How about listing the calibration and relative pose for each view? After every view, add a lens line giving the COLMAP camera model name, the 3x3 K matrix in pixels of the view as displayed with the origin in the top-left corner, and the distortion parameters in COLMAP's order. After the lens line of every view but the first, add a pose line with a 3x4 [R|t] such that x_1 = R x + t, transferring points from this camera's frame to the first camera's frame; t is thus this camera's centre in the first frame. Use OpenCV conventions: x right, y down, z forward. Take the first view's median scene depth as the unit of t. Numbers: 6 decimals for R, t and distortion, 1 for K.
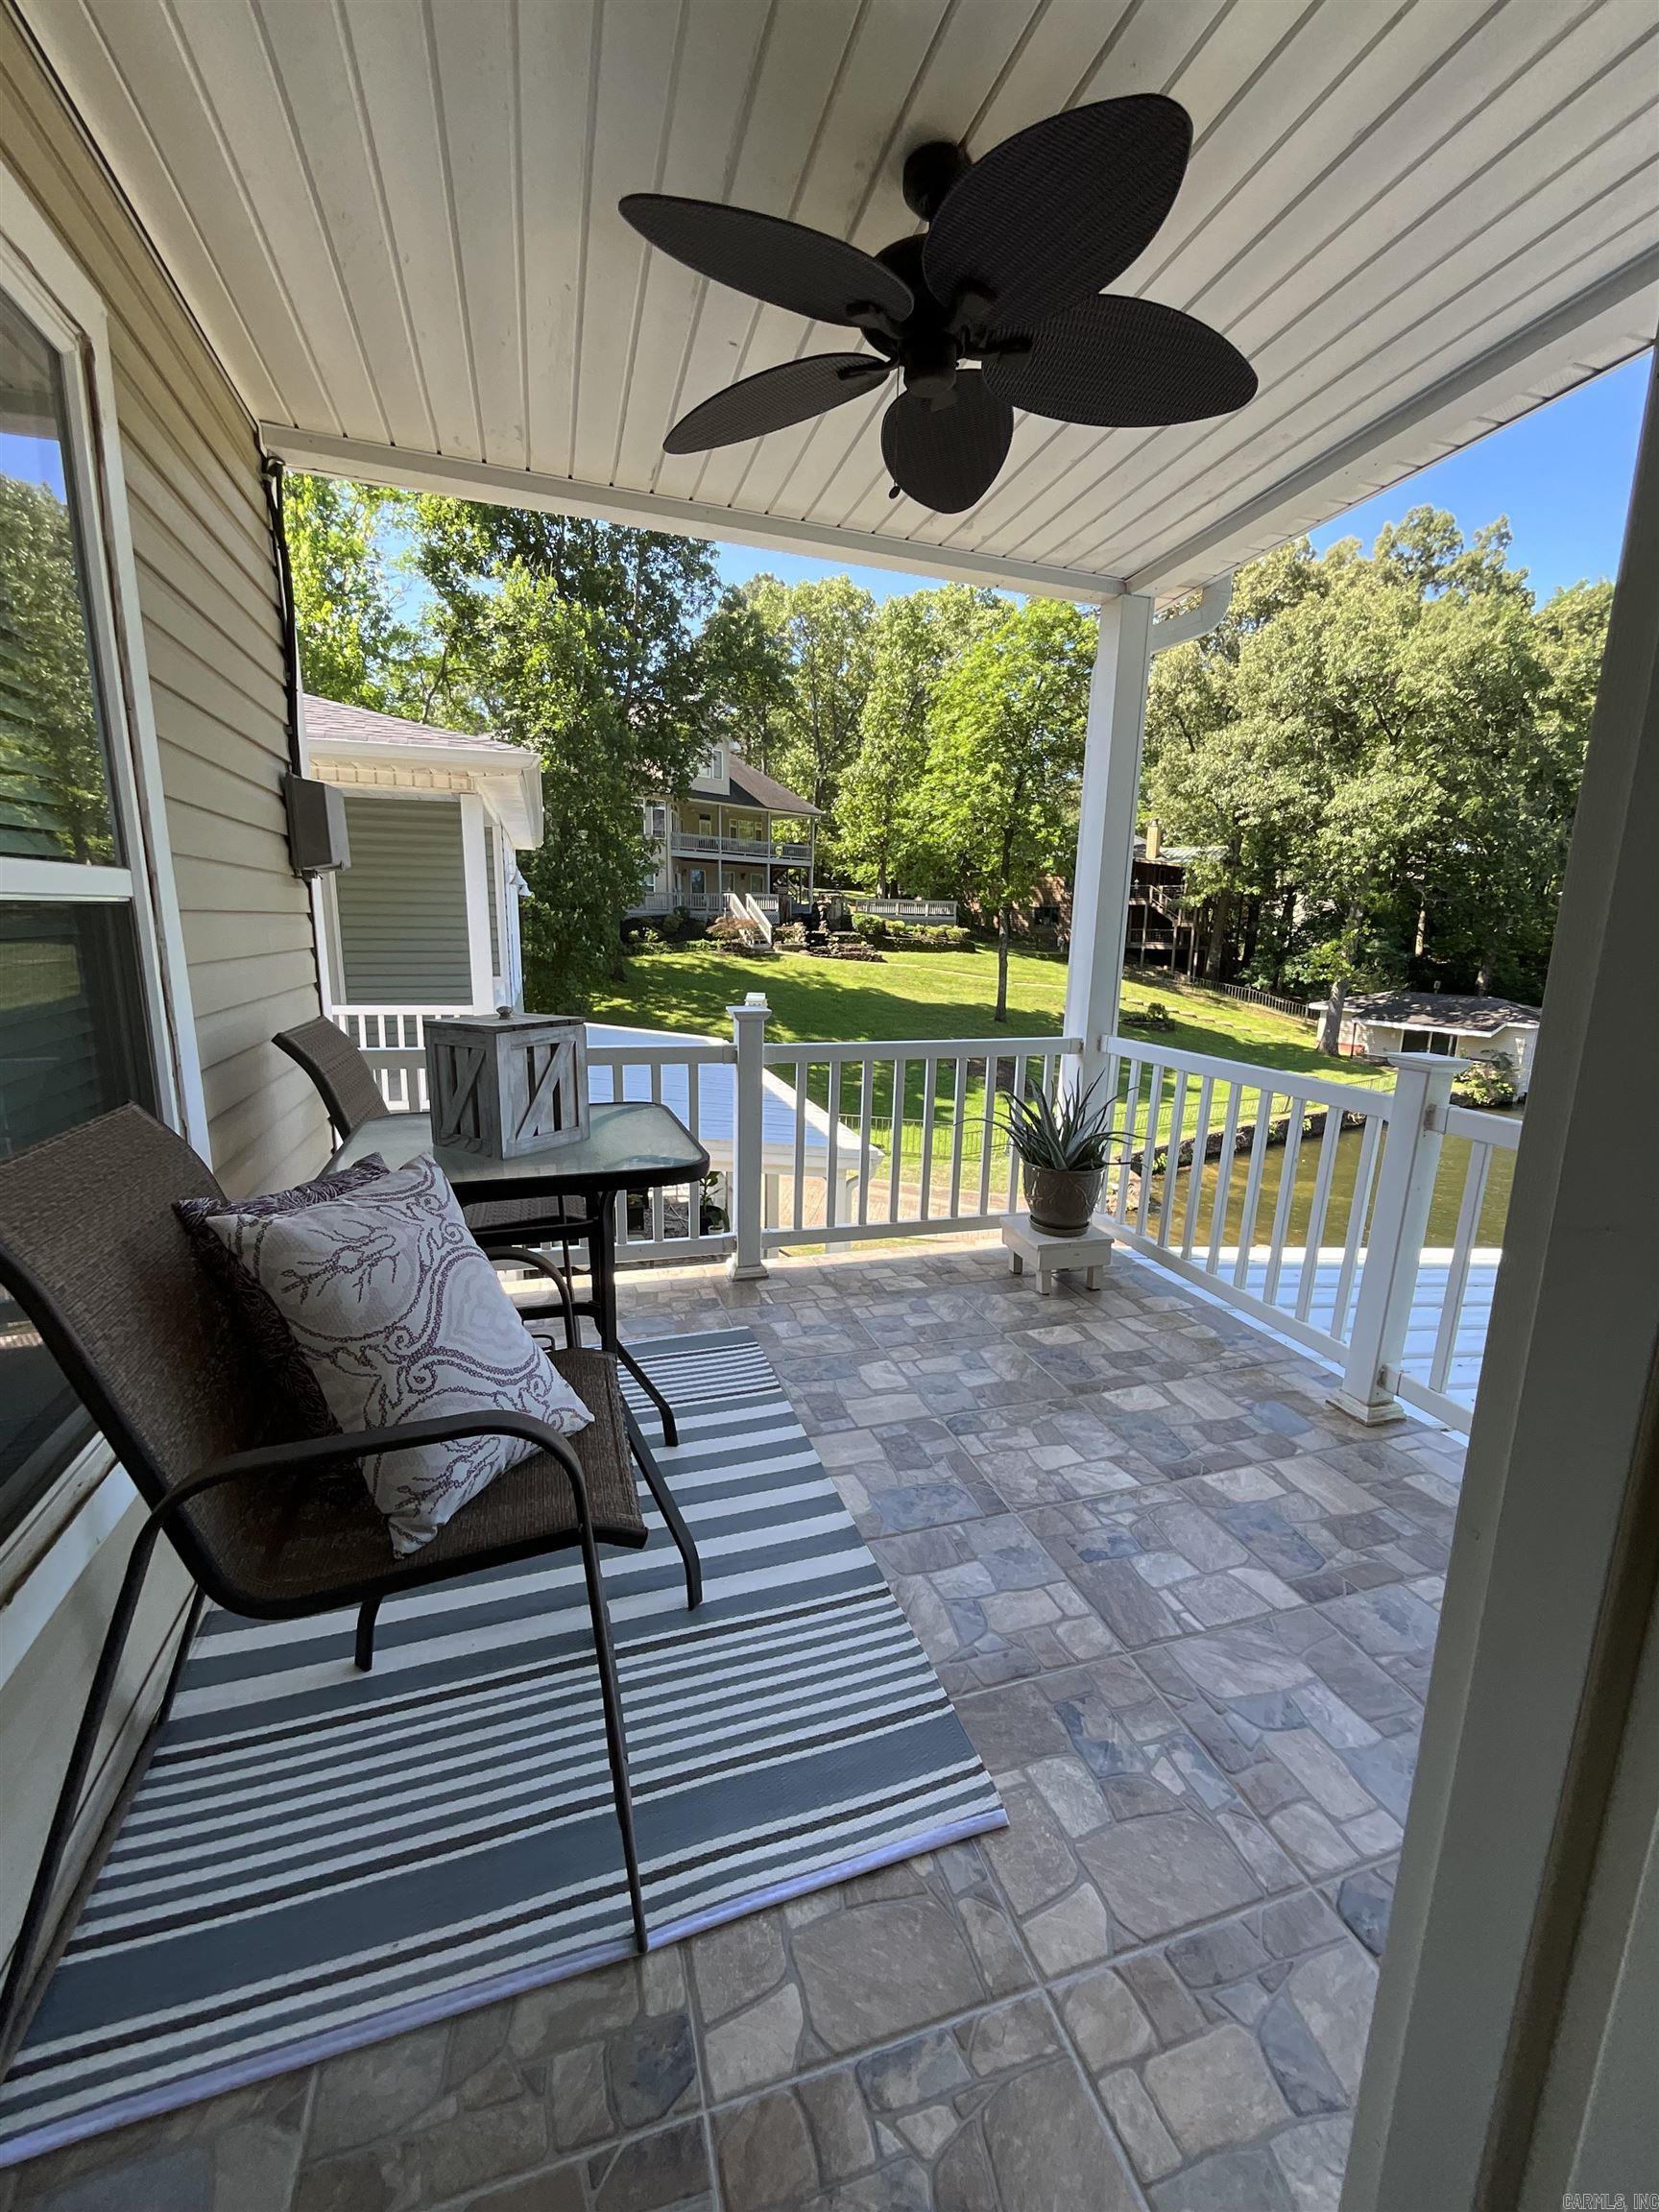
lens RADIAL K [[897.8, 0, 827.4], [0, 897.8, 1110.6], [0, 0, 1]] dist [-0.002594, -0.000318]
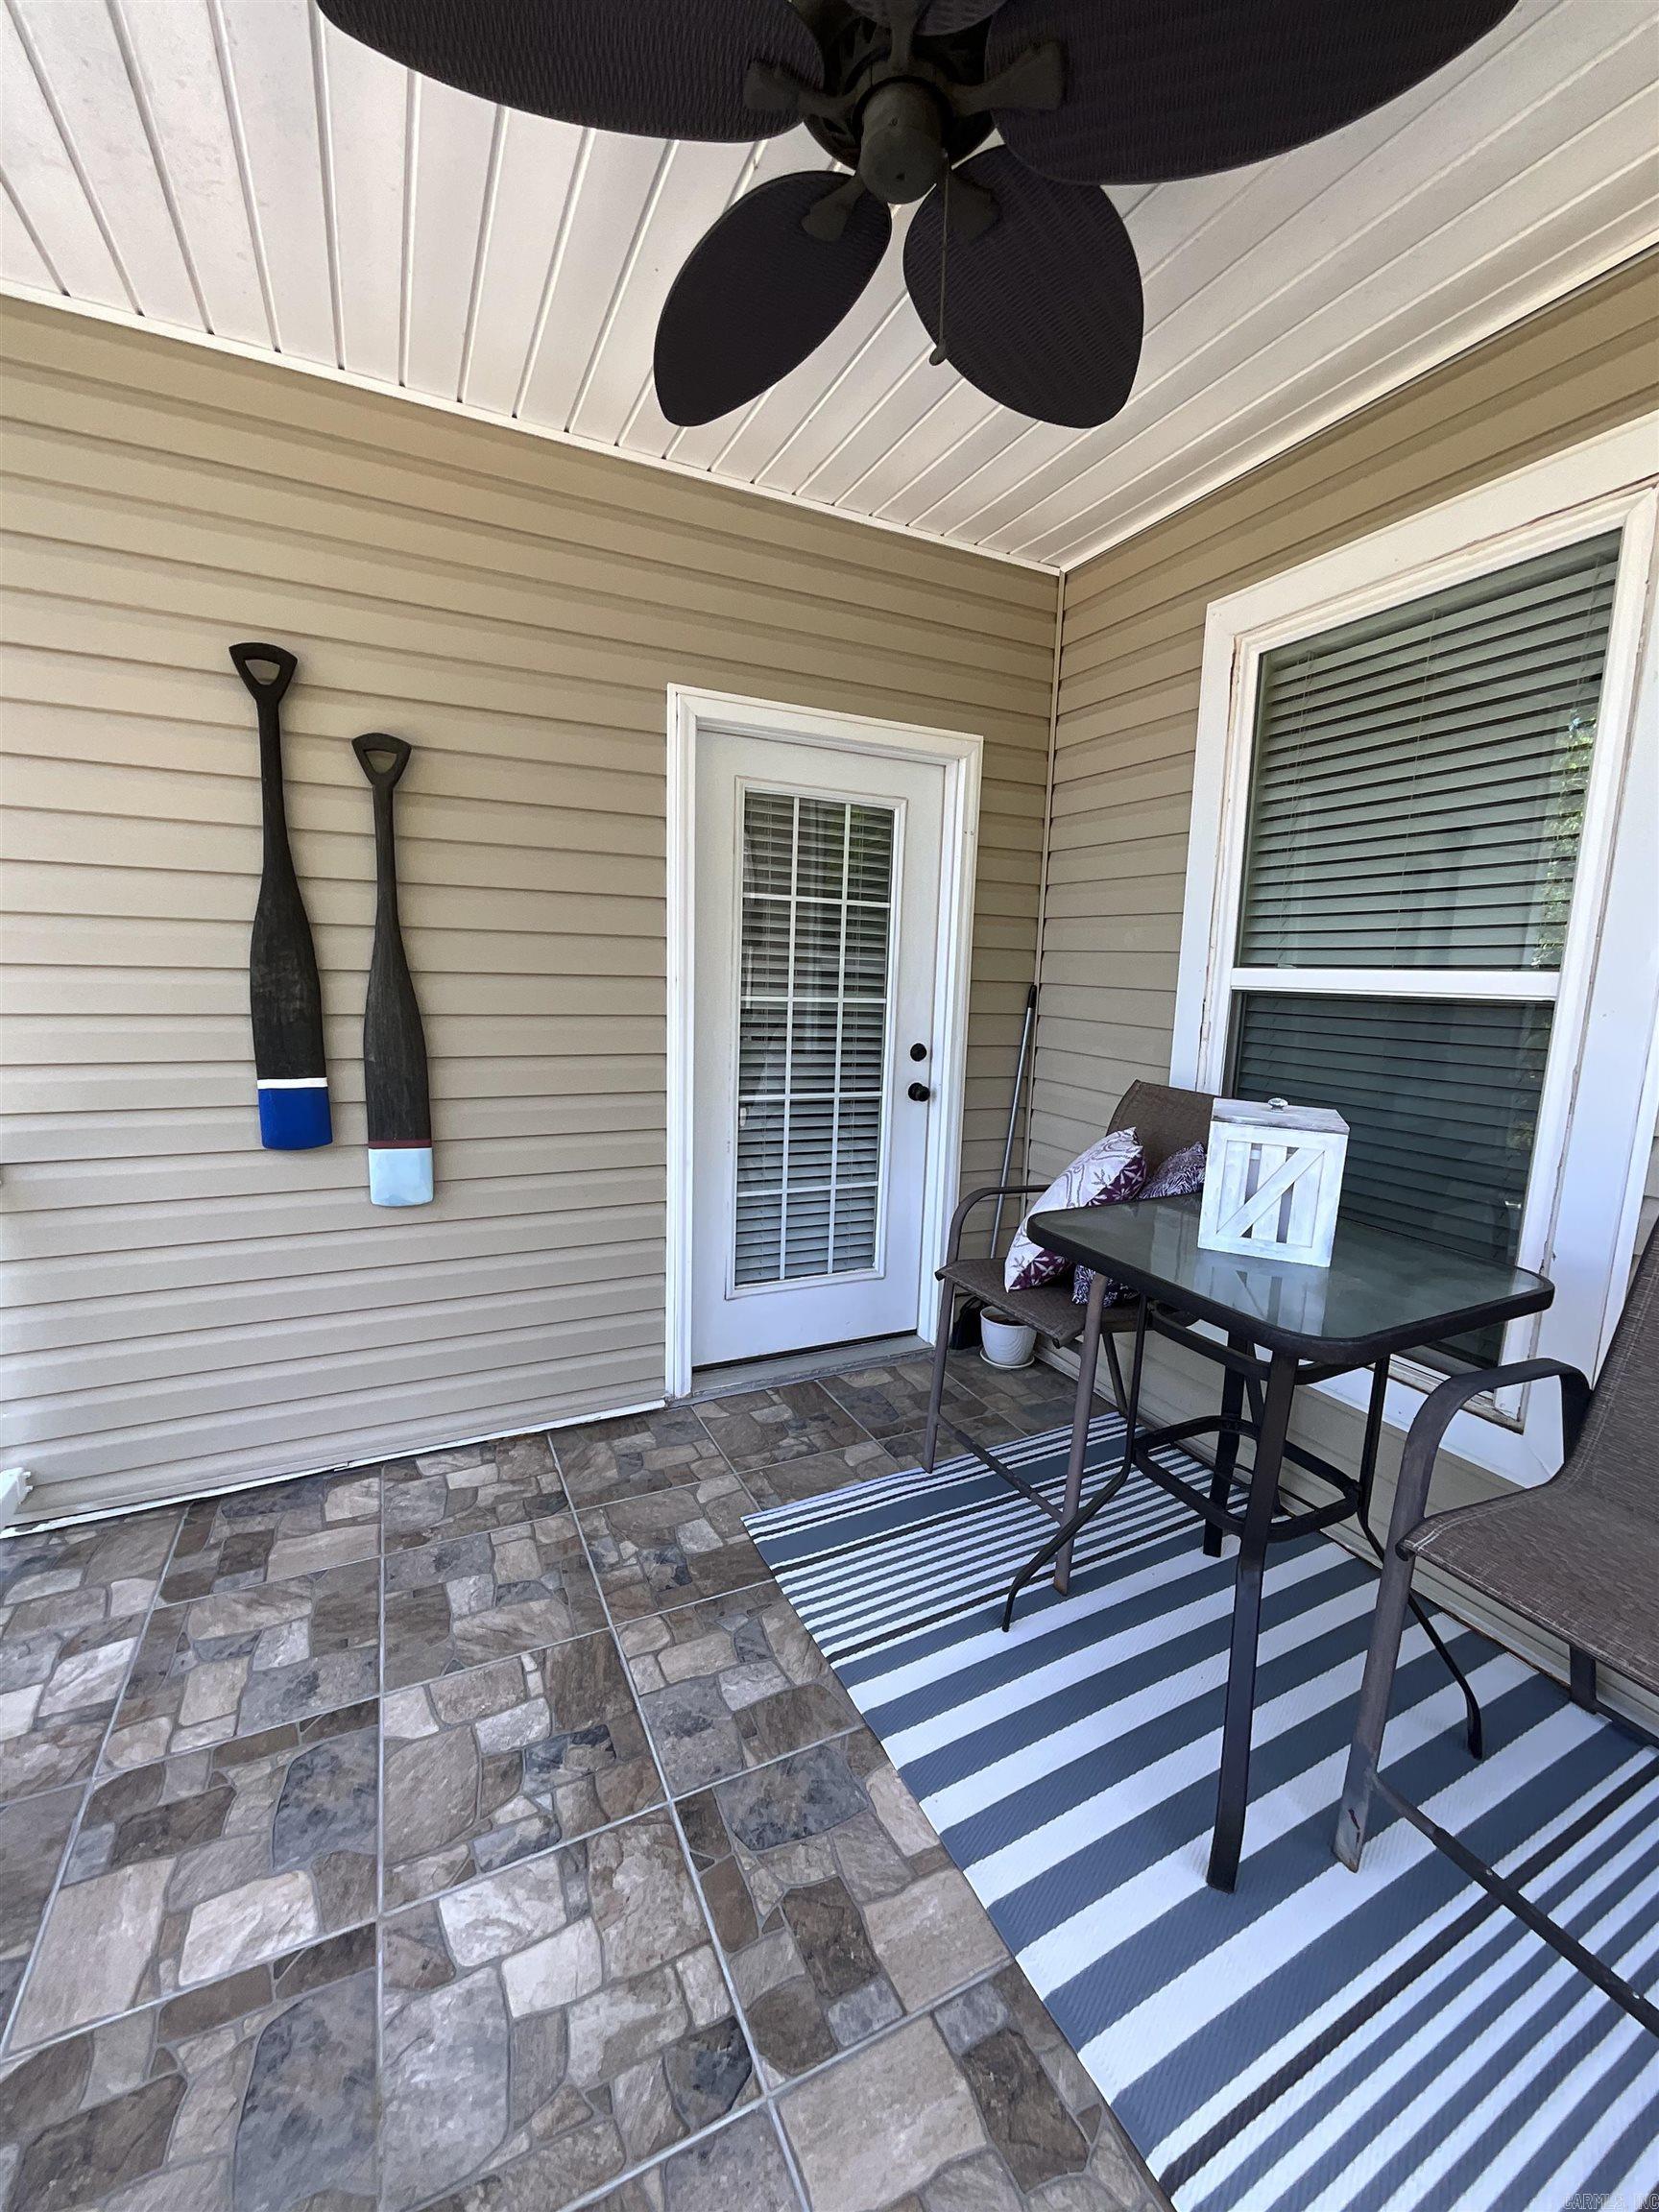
lens RADIAL K [[897.8, 0, 836.9], [0, 897.8, 1103.5], [0, 0, 1]] dist [-0.002594, -0.000318]
pose [[-0.986396, -0.014313, -0.163762, 0.050869], [-0.072265, 0.932535, 0.353775, -0.084832], [0.147651, 0.360796, -0.920883, 0.373519]]
